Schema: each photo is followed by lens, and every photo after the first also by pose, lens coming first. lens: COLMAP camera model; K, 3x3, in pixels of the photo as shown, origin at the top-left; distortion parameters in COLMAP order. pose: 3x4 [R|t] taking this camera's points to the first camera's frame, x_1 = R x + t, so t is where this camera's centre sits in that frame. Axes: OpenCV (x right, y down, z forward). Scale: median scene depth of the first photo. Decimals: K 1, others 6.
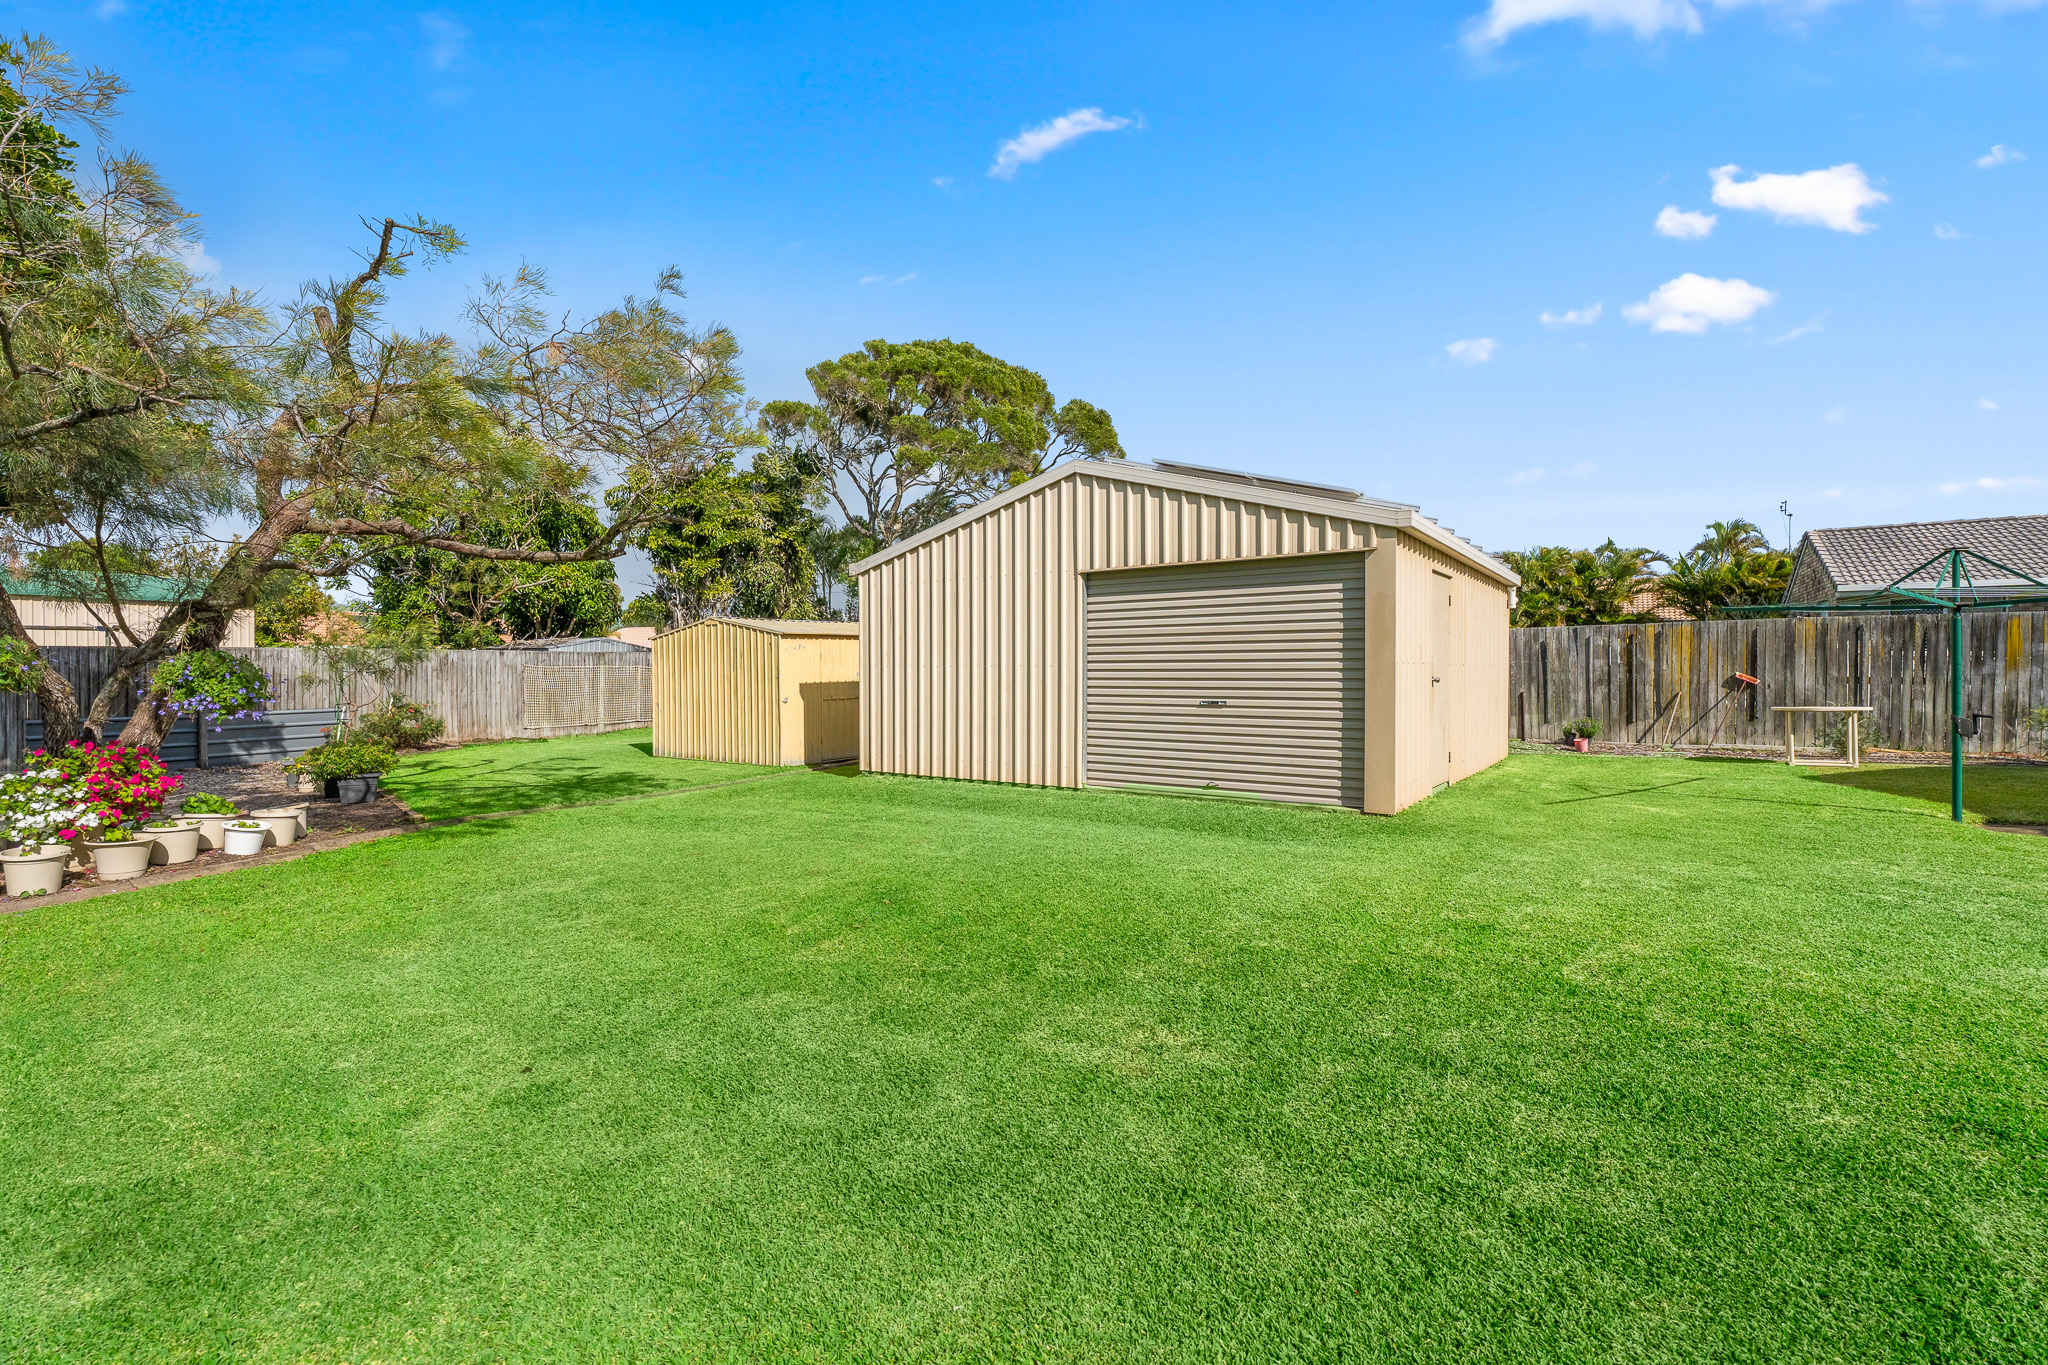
lens RADIAL K [[918.7, 0, 1032.7], [0, 918.7, 677.0], [0, 0, 1]] dist [-0.001126, -0.000120]
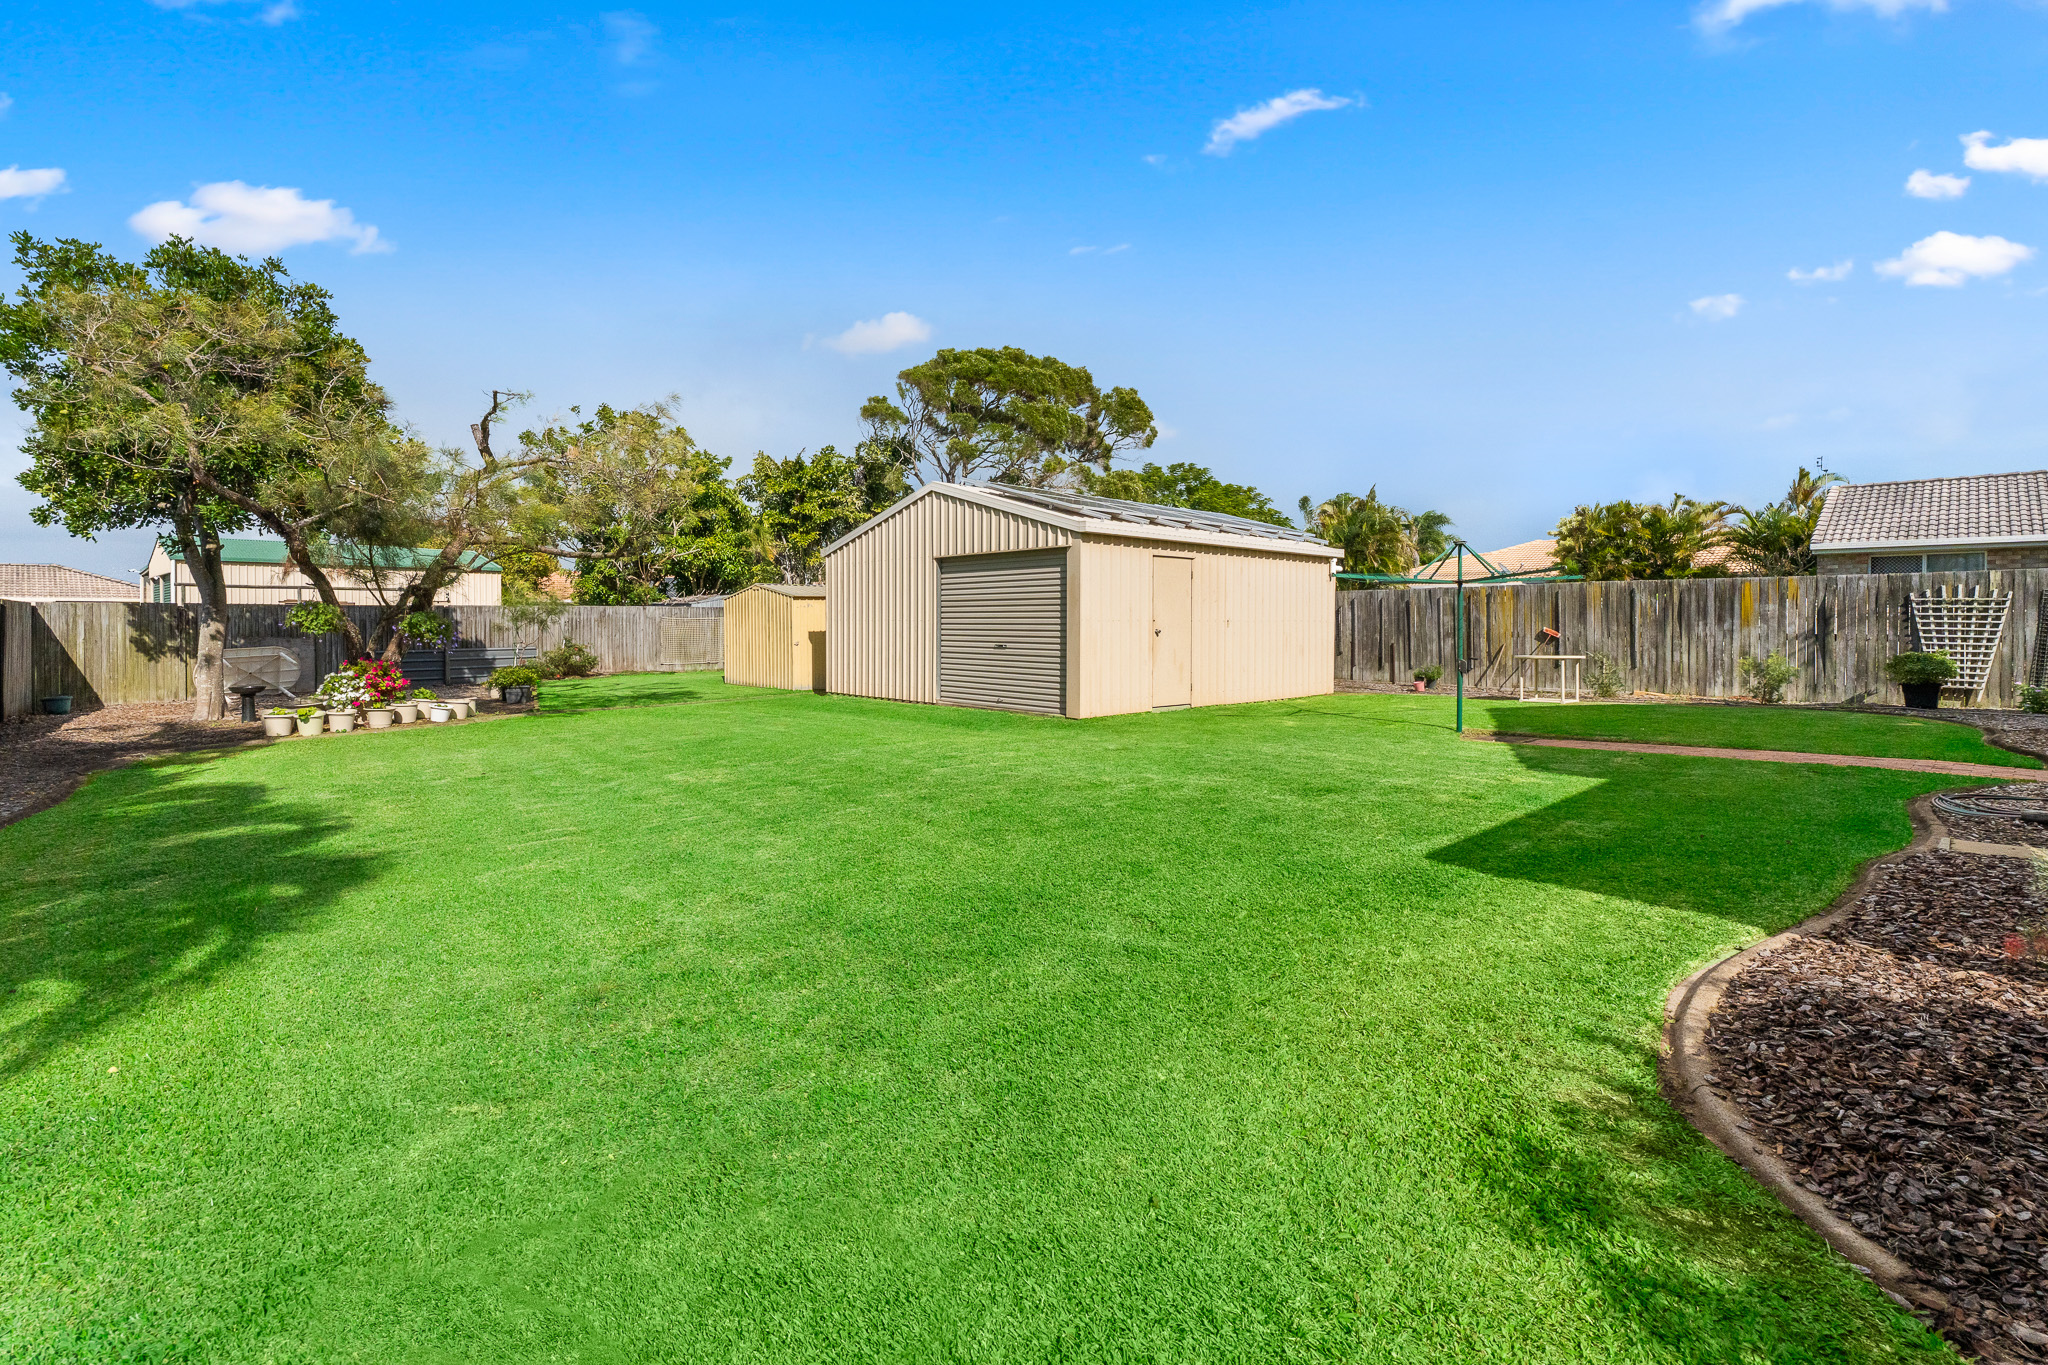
lens RADIAL K [[912.6, 0, 1025.5], [0, 912.6, 631.1], [0, 0, 1]] dist [0.009598, 0.000084]
pose [[0.979018, 0.006265, -0.203675, 0.353865], [-0.005537, 0.999976, 0.004141, -0.001393], [0.203697, -0.002926, 0.979030, -0.298409]]
